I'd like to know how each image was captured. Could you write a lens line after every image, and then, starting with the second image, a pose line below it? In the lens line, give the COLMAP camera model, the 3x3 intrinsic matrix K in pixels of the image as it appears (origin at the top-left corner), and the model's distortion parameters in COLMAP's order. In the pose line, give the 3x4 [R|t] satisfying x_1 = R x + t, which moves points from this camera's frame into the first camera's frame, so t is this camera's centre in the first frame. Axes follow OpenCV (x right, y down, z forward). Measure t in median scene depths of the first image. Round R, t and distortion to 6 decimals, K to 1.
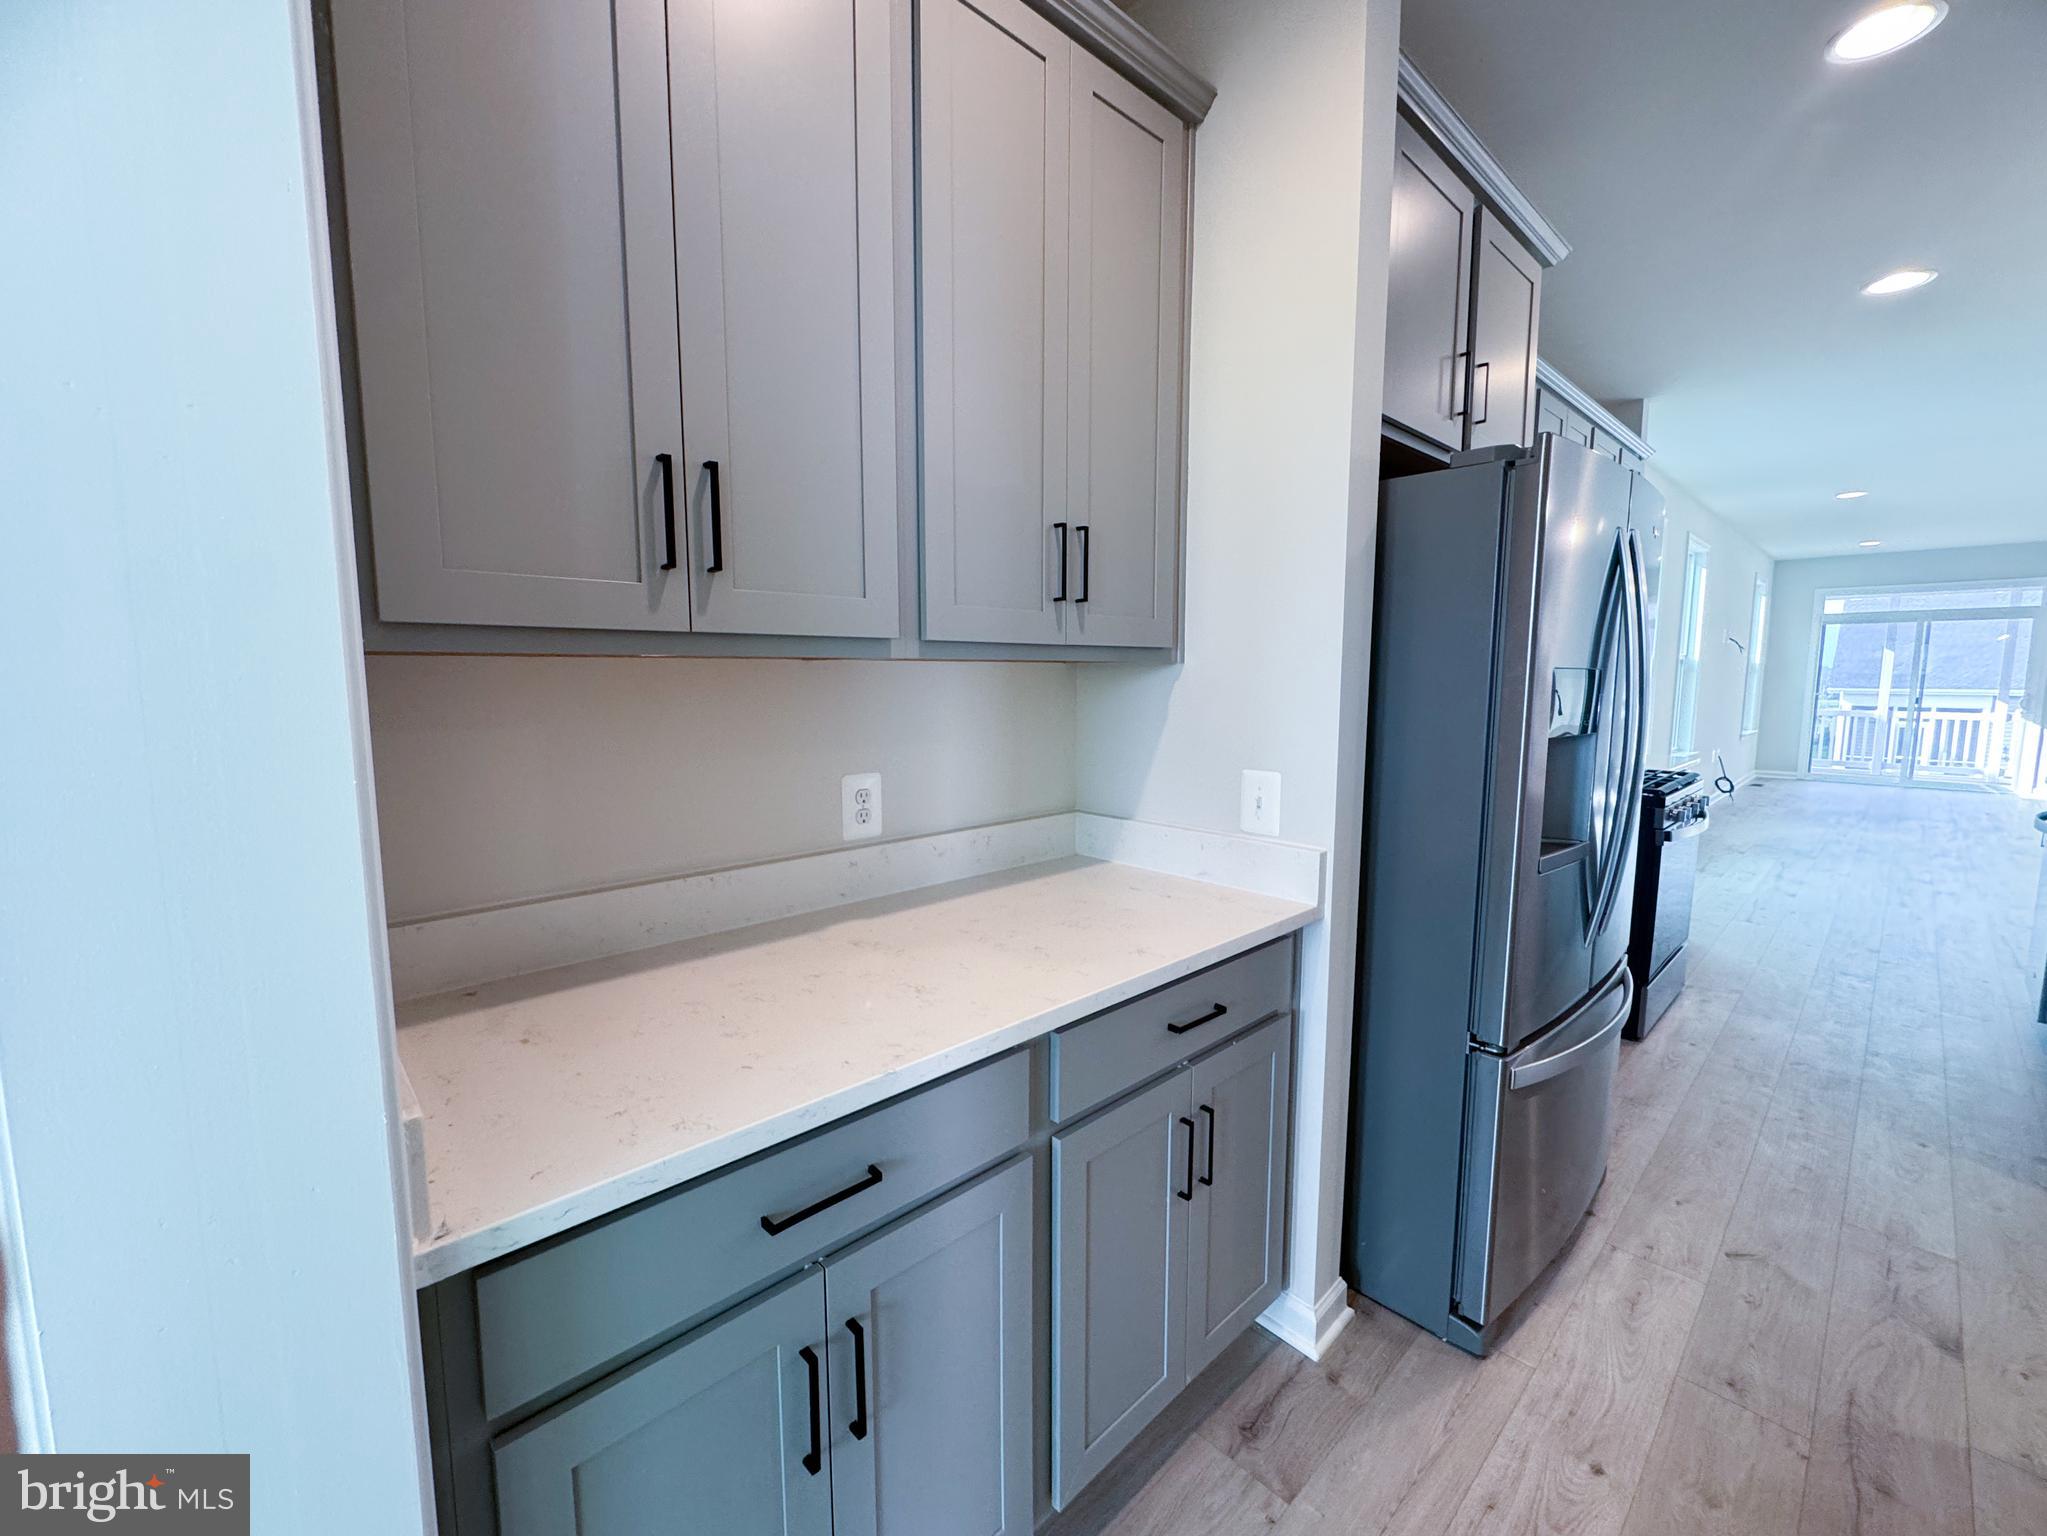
lens RADIAL K [[845.8, 0, 1023.5], [0, 845.8, 768.0], [0, 0, 1]] dist [-0.000345, 0.000084]
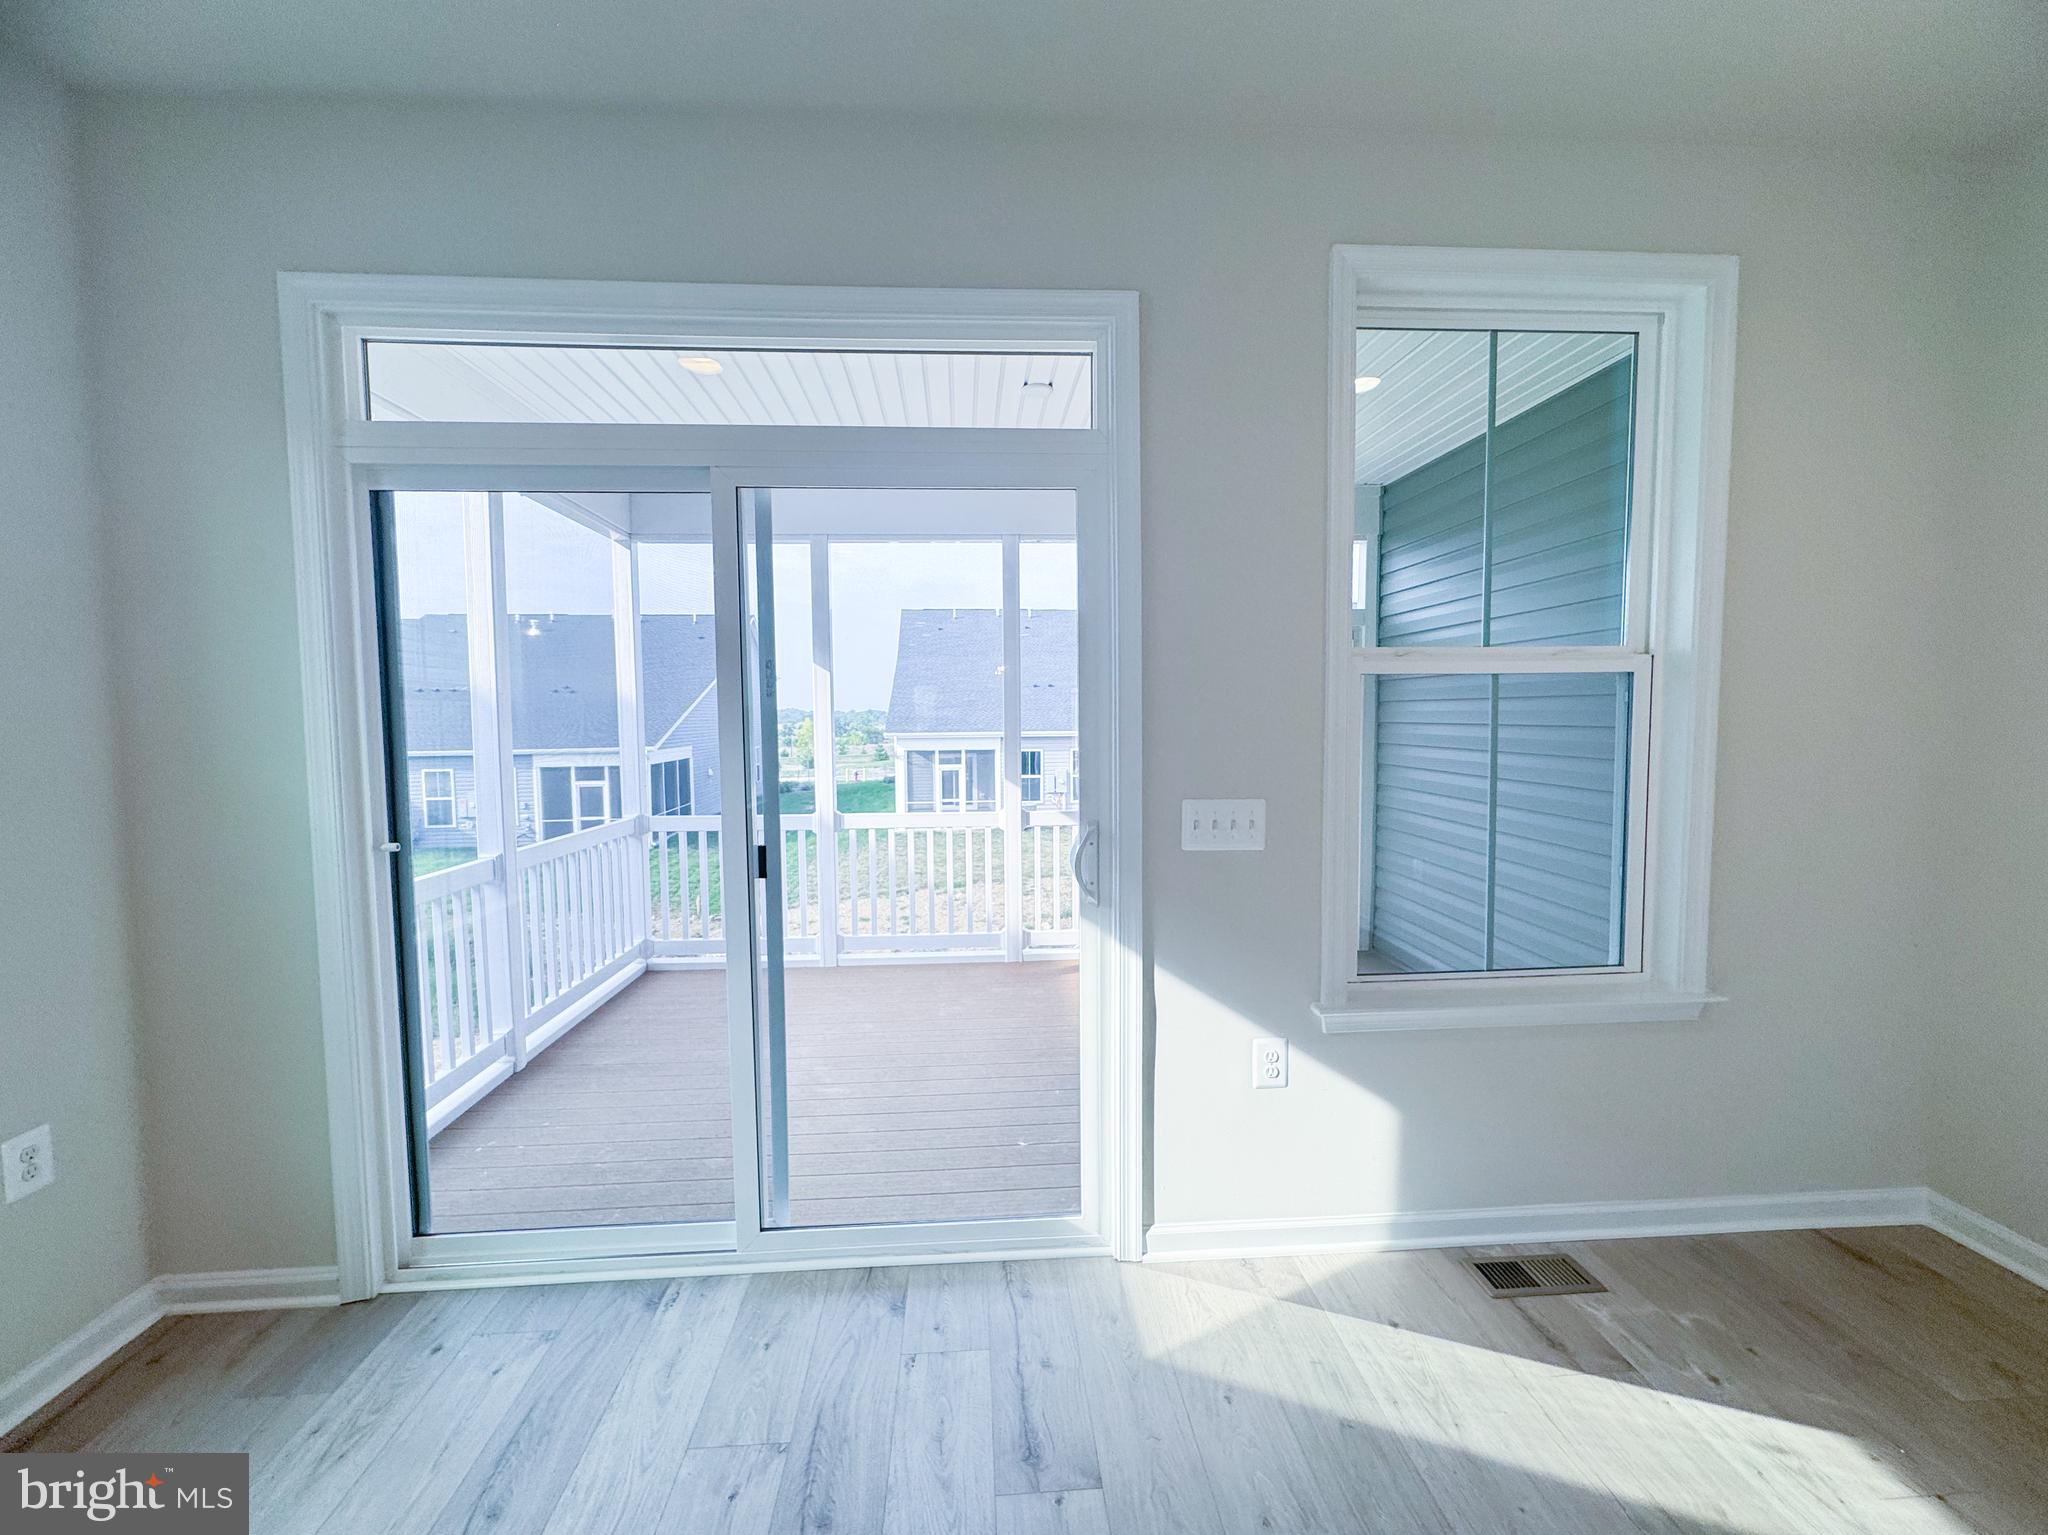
lens RADIAL K [[816.4, 0, 1022.9], [0, 816.4, 769.4], [0, 0, 1]] dist [-0.002636, 0.000035]
pose [[0.632909, -0.056925, 0.772131, 4.842806], [0.097388, 0.995226, -0.006455, -0.484209], [-0.768077, 0.079282, 0.635431, 4.197462]]
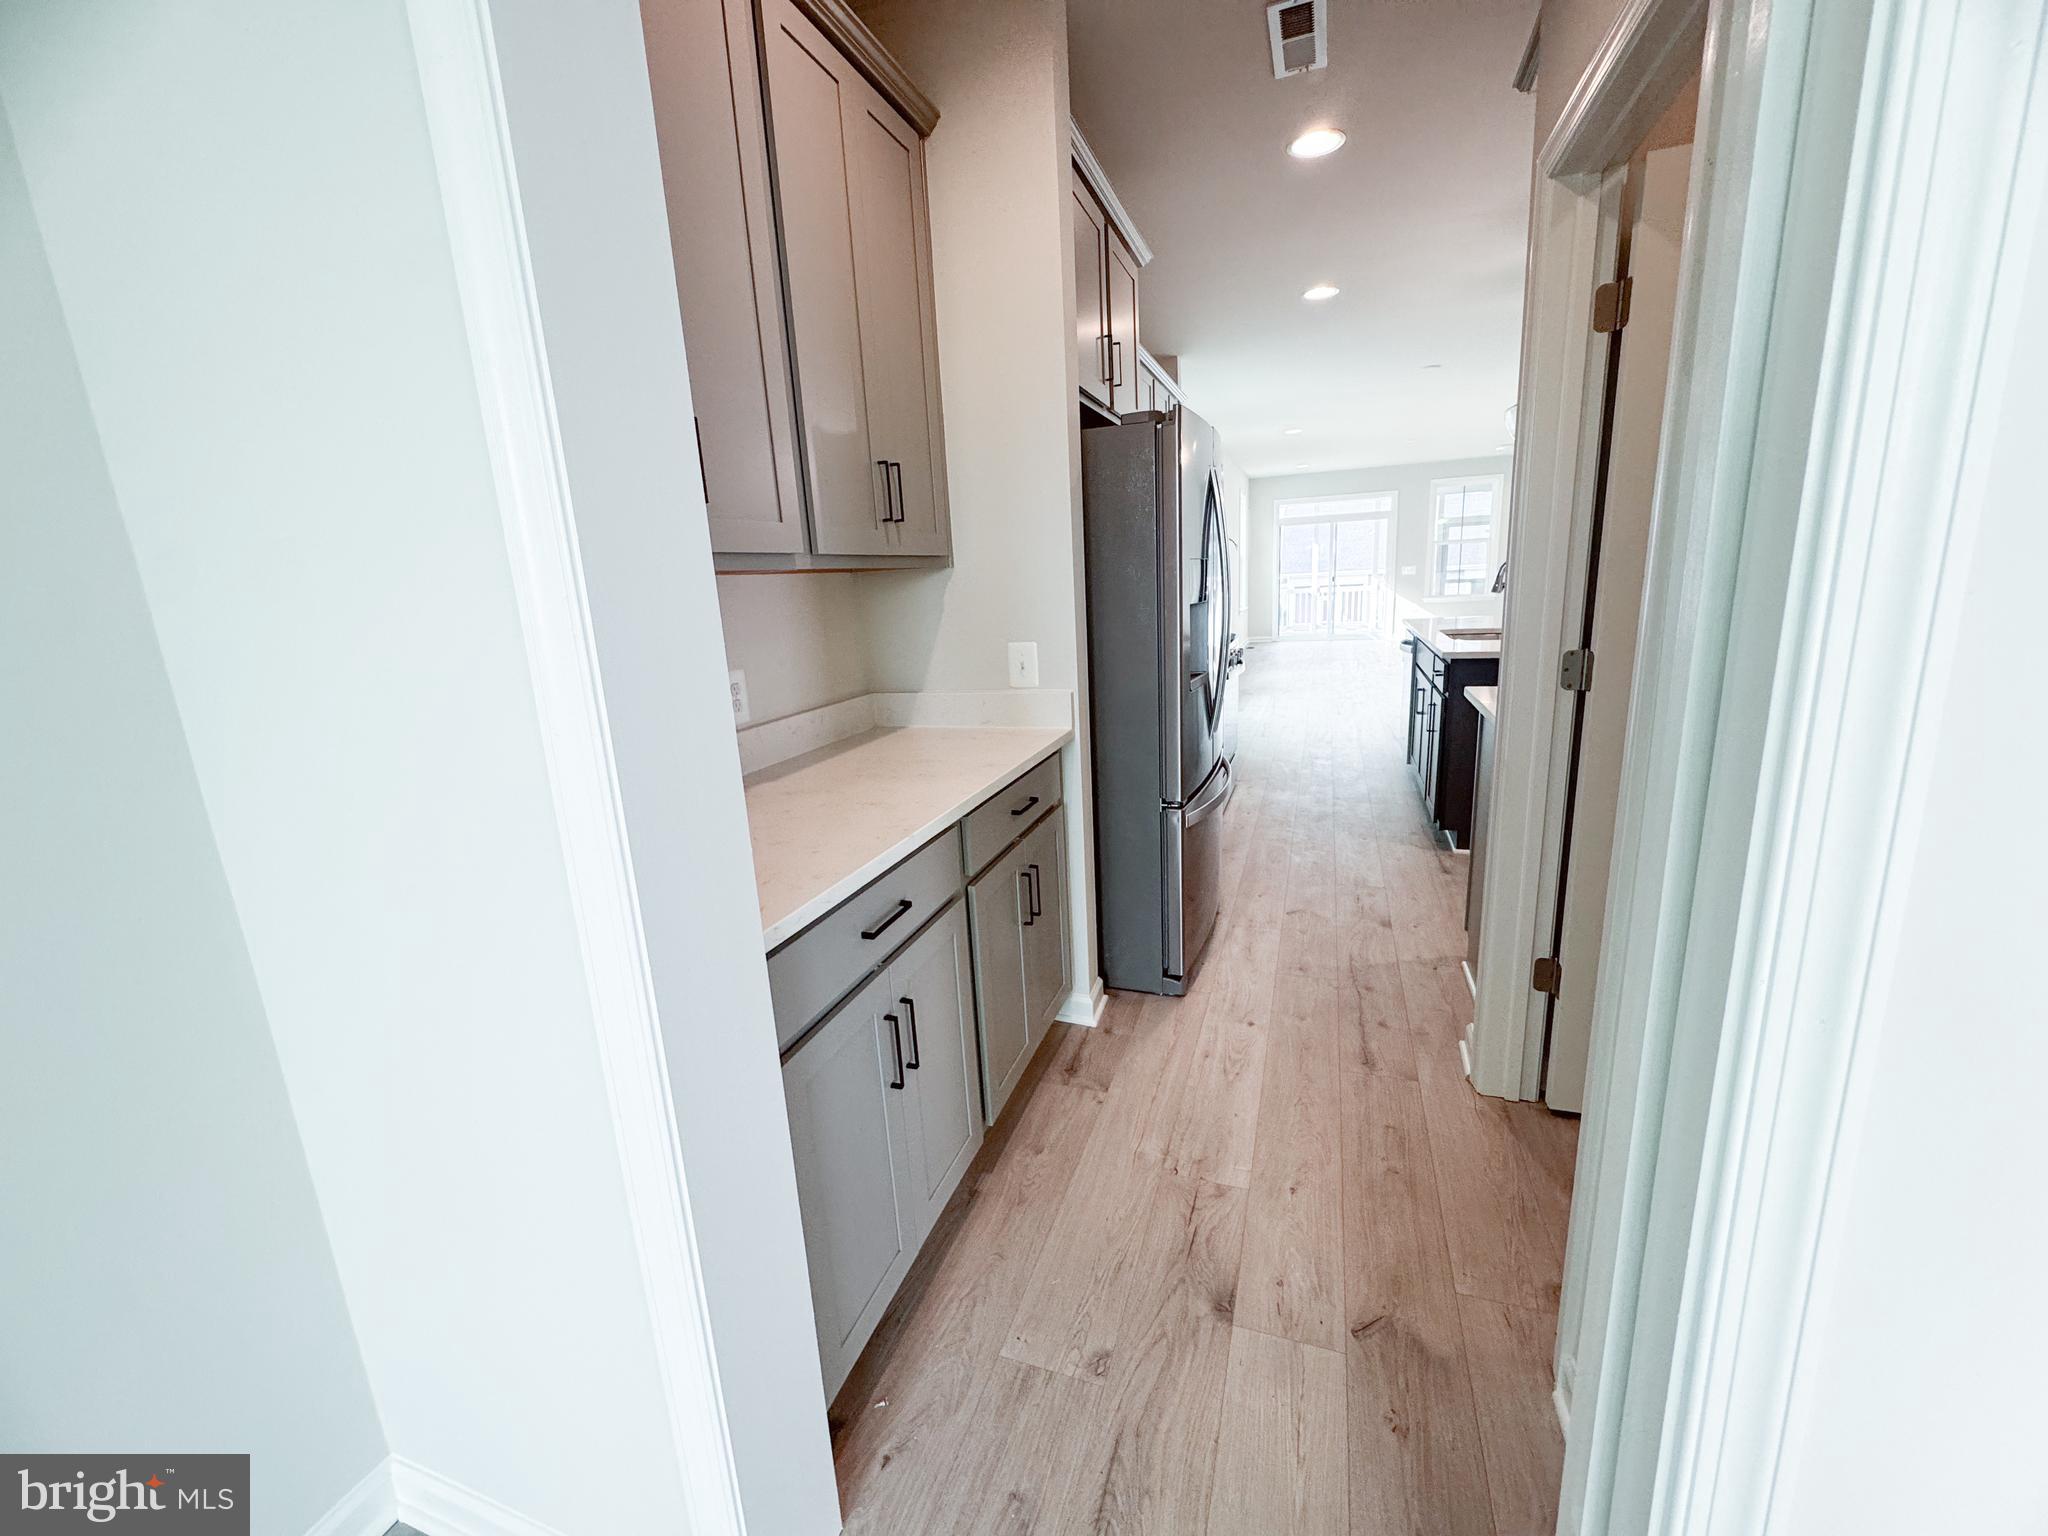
lens RADIAL K [[823.2, 0, 1024.0], [0, 823.2, 768.0], [0, 0, 1]] dist [0.002157, 0.000114]
pose [[0.891268, -0.148535, 0.428460, -0.308621], [0.104084, 0.986616, 0.125520, 0.035589], [-0.441370, -0.067276, 0.894800, -0.222726]]
